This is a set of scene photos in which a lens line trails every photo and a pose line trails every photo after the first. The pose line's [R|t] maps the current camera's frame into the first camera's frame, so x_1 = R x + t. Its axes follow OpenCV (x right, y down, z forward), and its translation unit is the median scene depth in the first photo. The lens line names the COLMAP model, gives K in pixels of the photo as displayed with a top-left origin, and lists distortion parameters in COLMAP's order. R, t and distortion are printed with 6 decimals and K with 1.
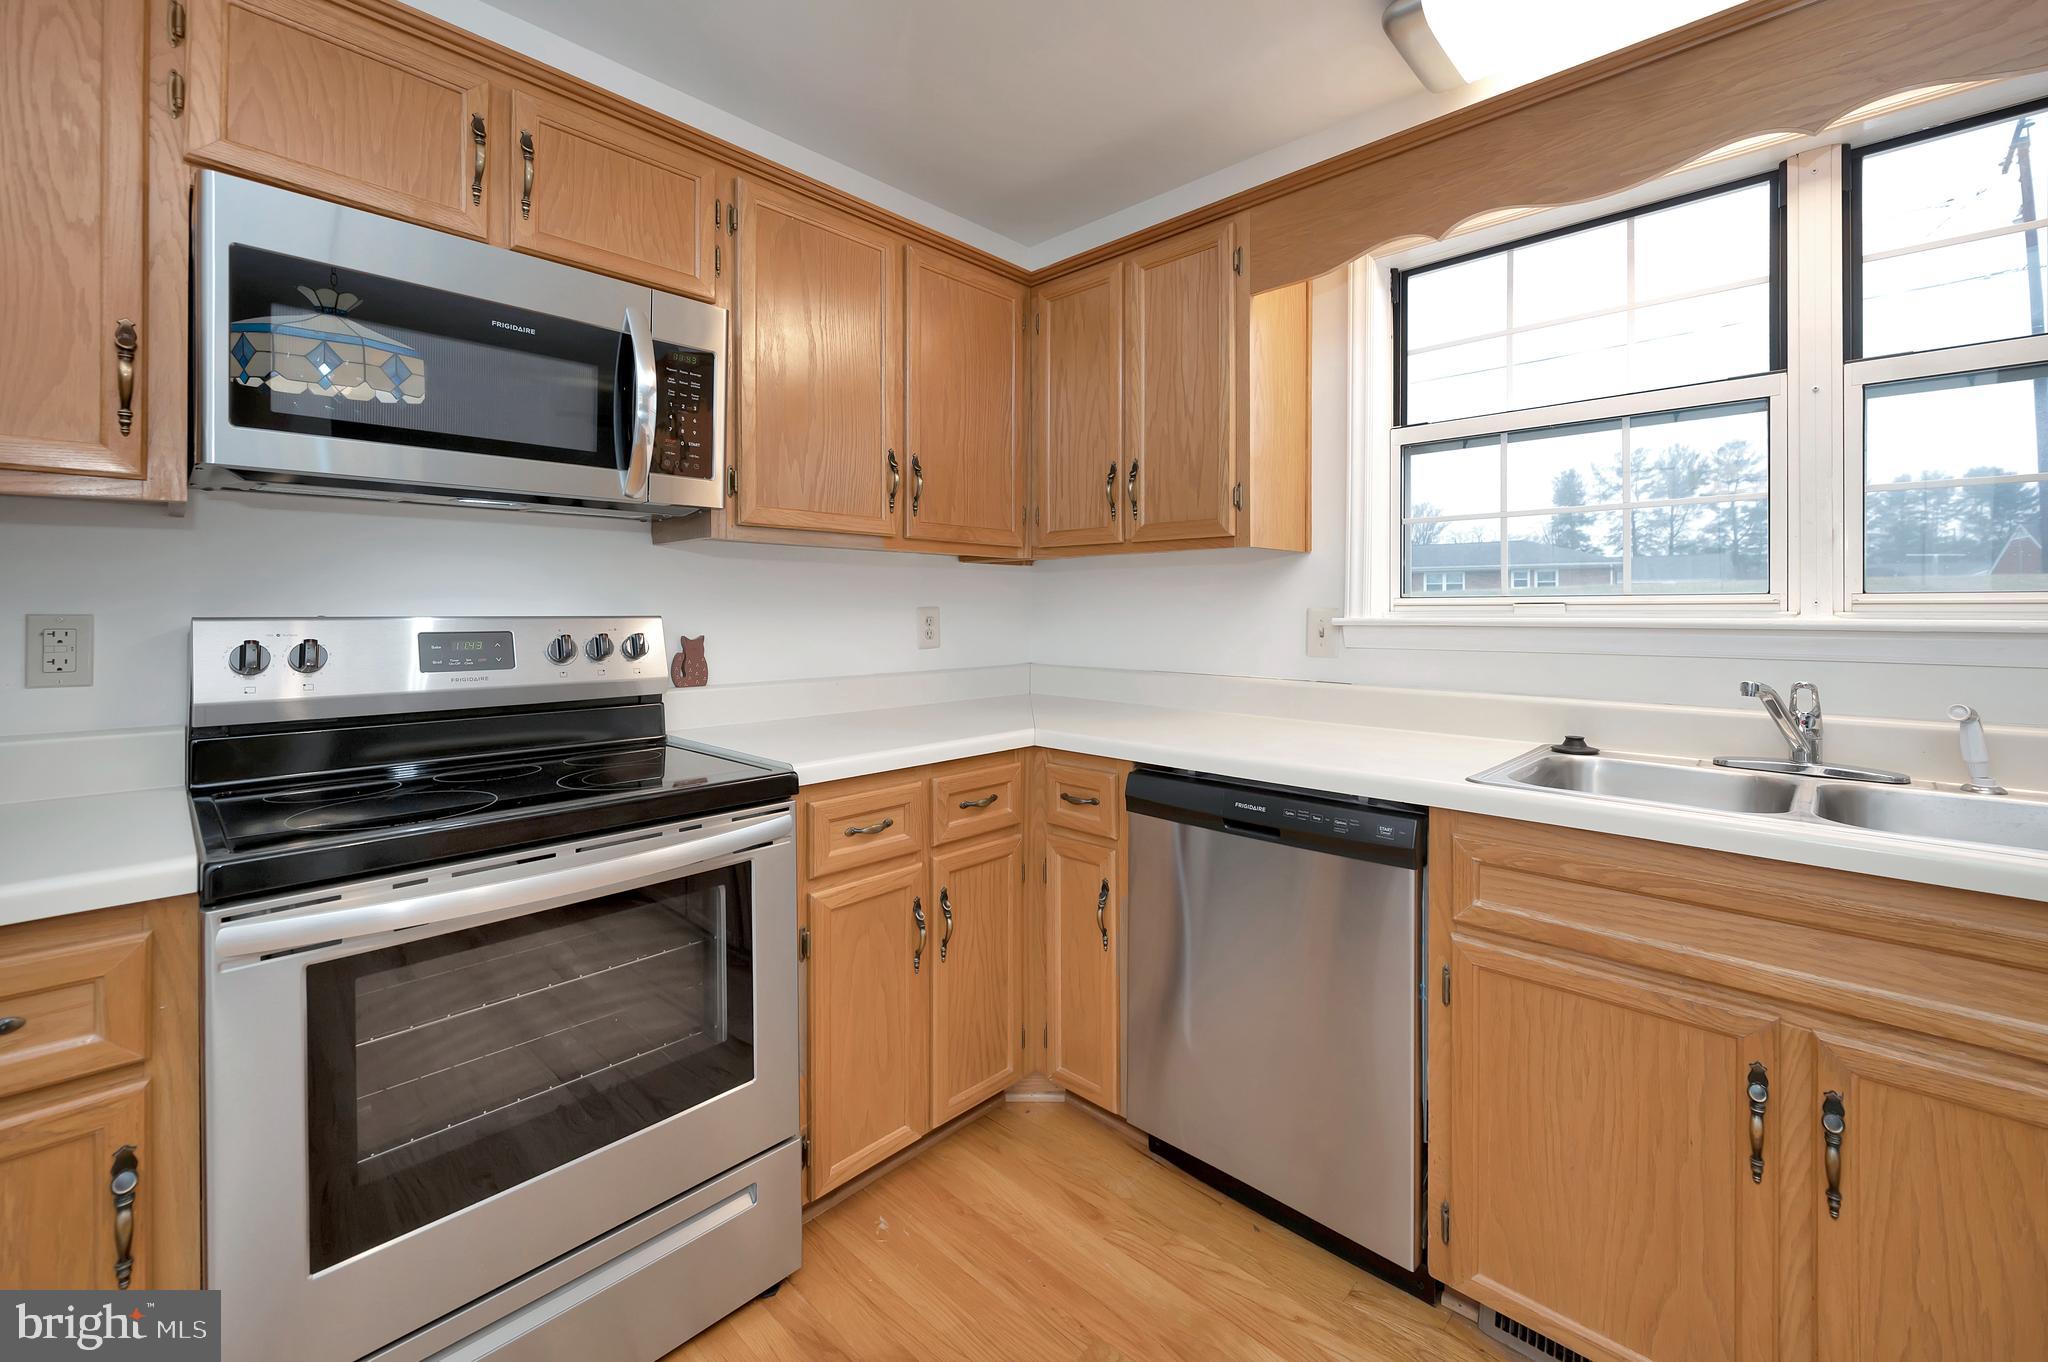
lens RADIAL K [[846.0, 0, 1037.9], [0, 846.0, 609.3], [0, 0, 1]] dist [-0.000242, -0.000187]
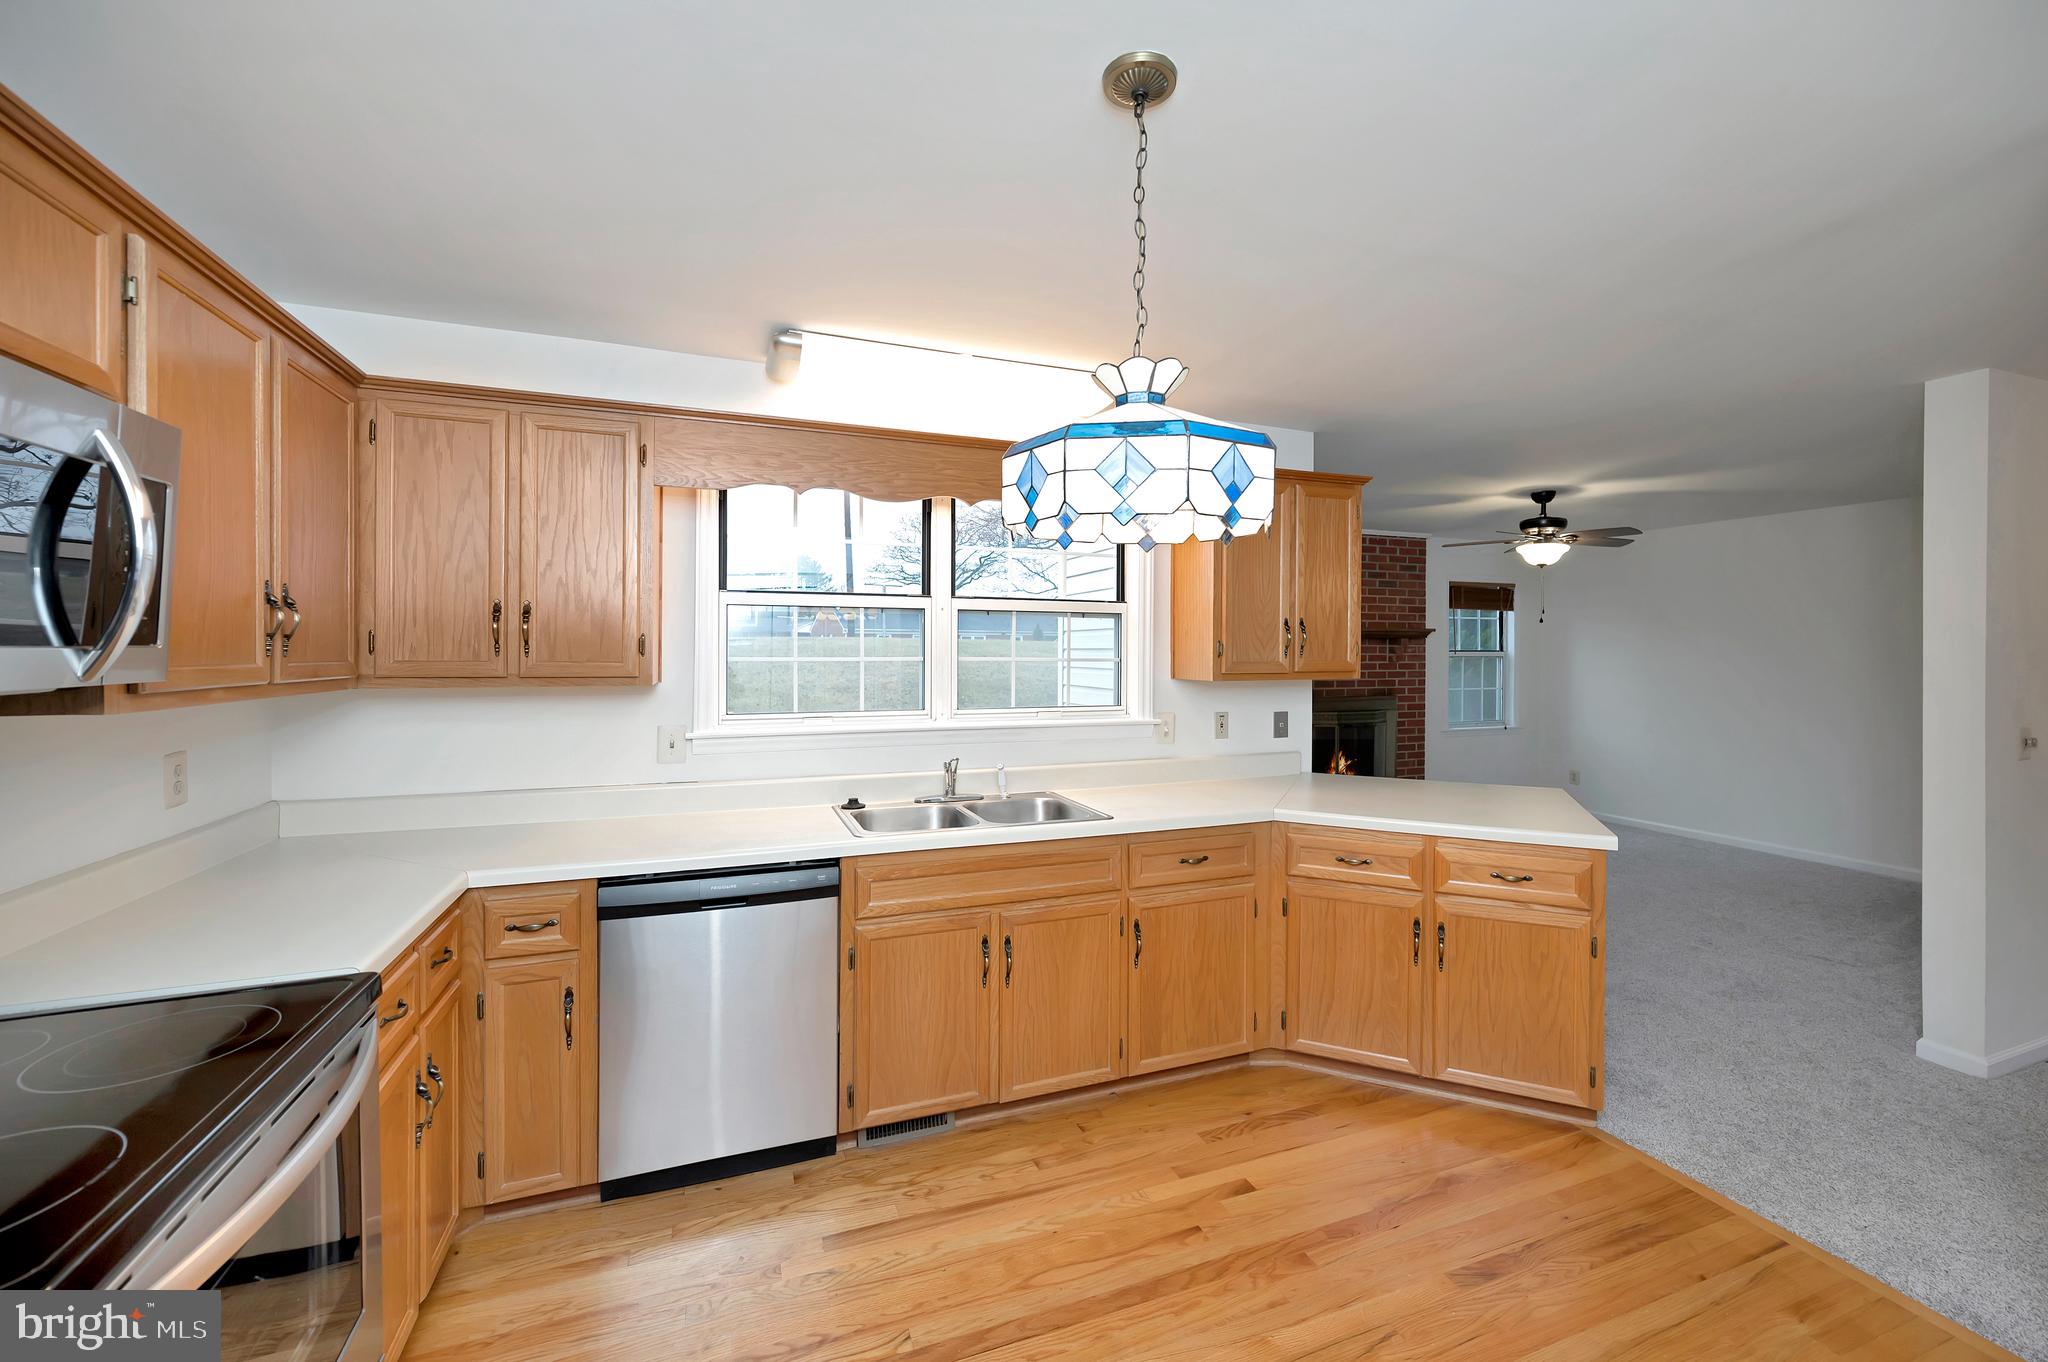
lens RADIAL K [[828.7, 0, 1042.5], [0, 828.7, 652.0], [0, 0, 1]] dist [0.000347, 0.000041]
pose [[0.427811, -0.000491, 0.903868, -0.680310], [-0.004135, 0.999988, 0.002500, -0.143832], [-0.903859, -0.004807, 0.427804, -0.056429]]
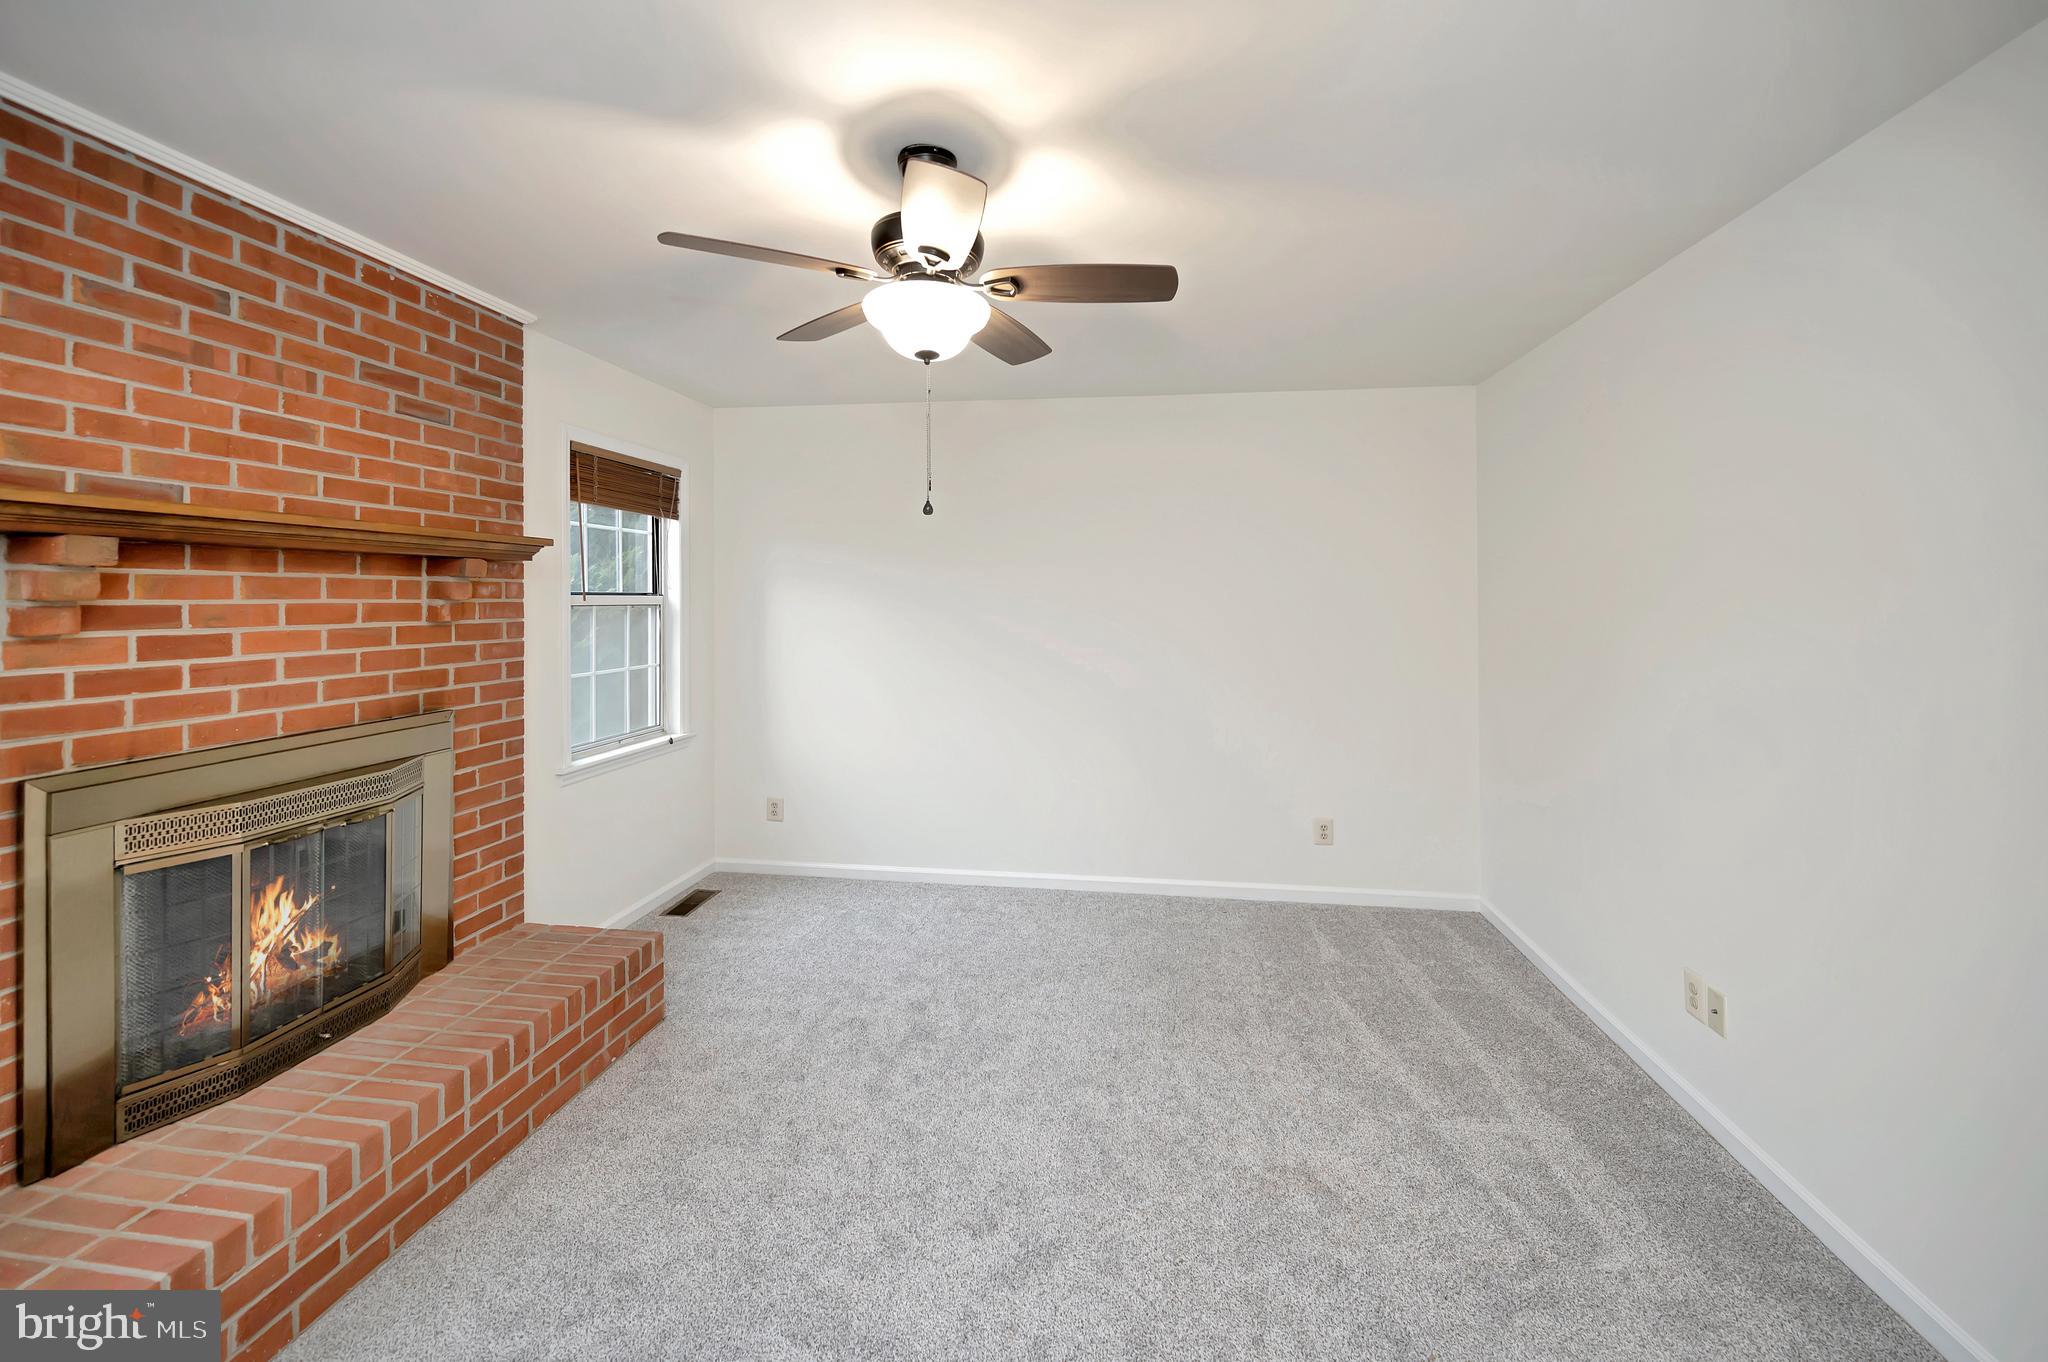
lens RADIAL K [[848.5, 0, 999.2], [0, 848.5, 602.7], [0, 0, 1]] dist [0.002730, 0.000589]
pose [[-0.546898, -0.001886, 0.837197, 1.751393], [0.000005, 0.999997, 0.002255, -0.131748], [-0.837199, 0.001237, -0.546896, 0.115026]]
